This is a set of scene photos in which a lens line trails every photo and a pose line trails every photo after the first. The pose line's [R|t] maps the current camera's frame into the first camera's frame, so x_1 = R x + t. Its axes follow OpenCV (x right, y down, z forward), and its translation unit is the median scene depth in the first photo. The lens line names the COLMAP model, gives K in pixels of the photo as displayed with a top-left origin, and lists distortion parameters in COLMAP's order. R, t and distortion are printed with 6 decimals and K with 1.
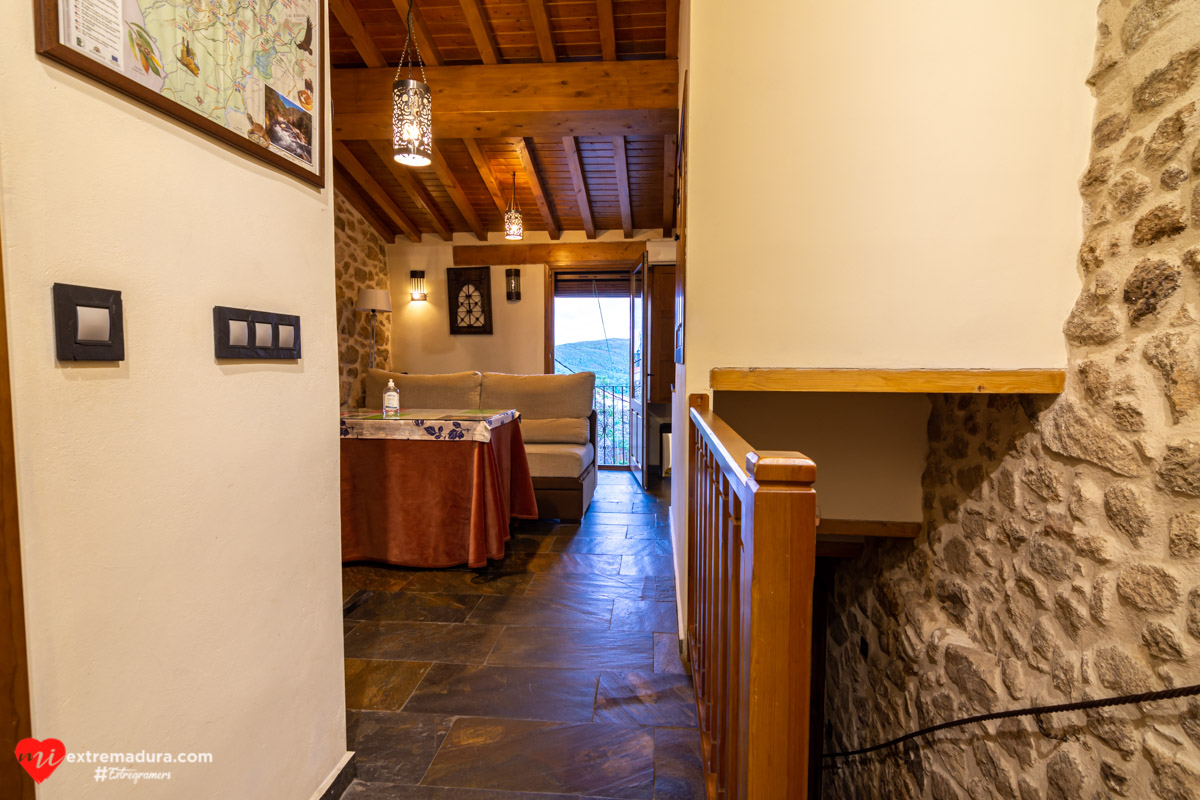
lens RADIAL K [[562.3, 0, 602.1], [0, 562.3, 395.4], [0, 0, 1]] dist [-0.009831, 0.000109]
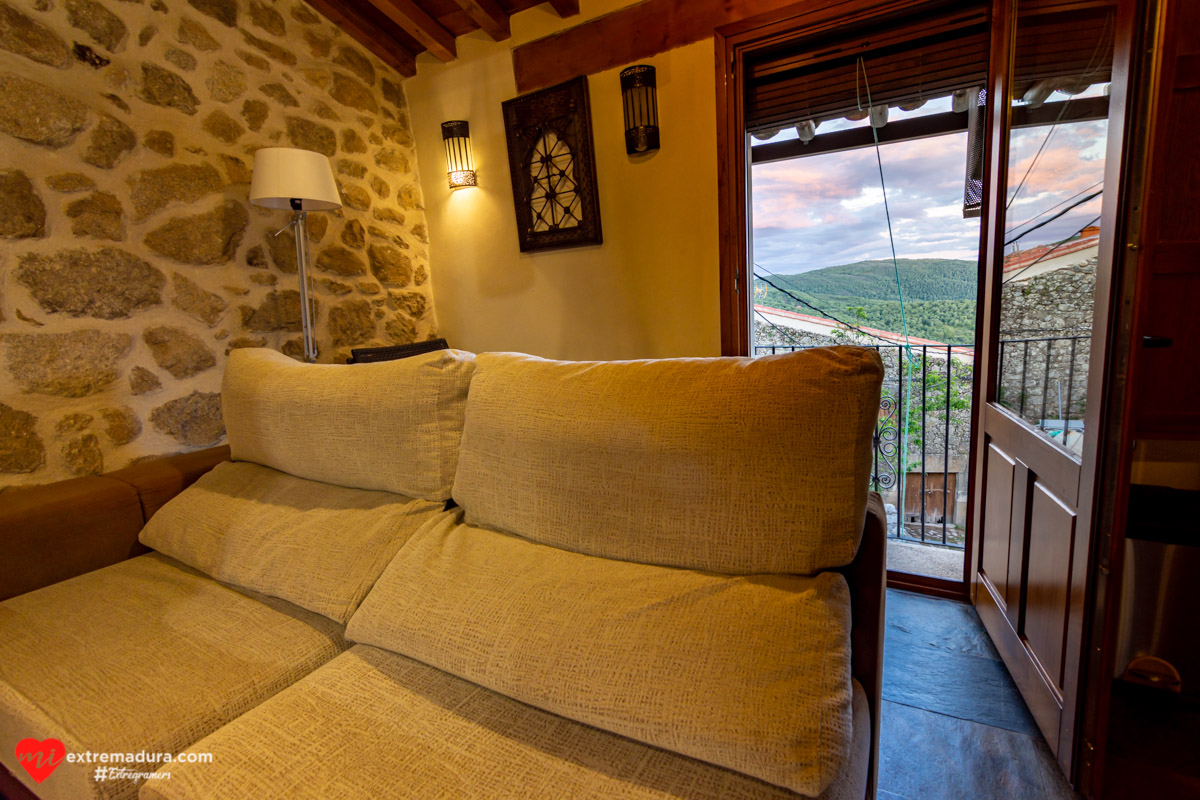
lens RADIAL K [[562.3, 0, 608.1], [0, 562.3, 395.9], [0, 0, 1]] dist [-0.009831, 0.000109]
pose [[0.917276, 0.010564, -0.398112, -0.017622], [0.035830, 0.993405, 0.108917, -0.039031], [0.396637, -0.114171, 0.910848, 0.597498]]
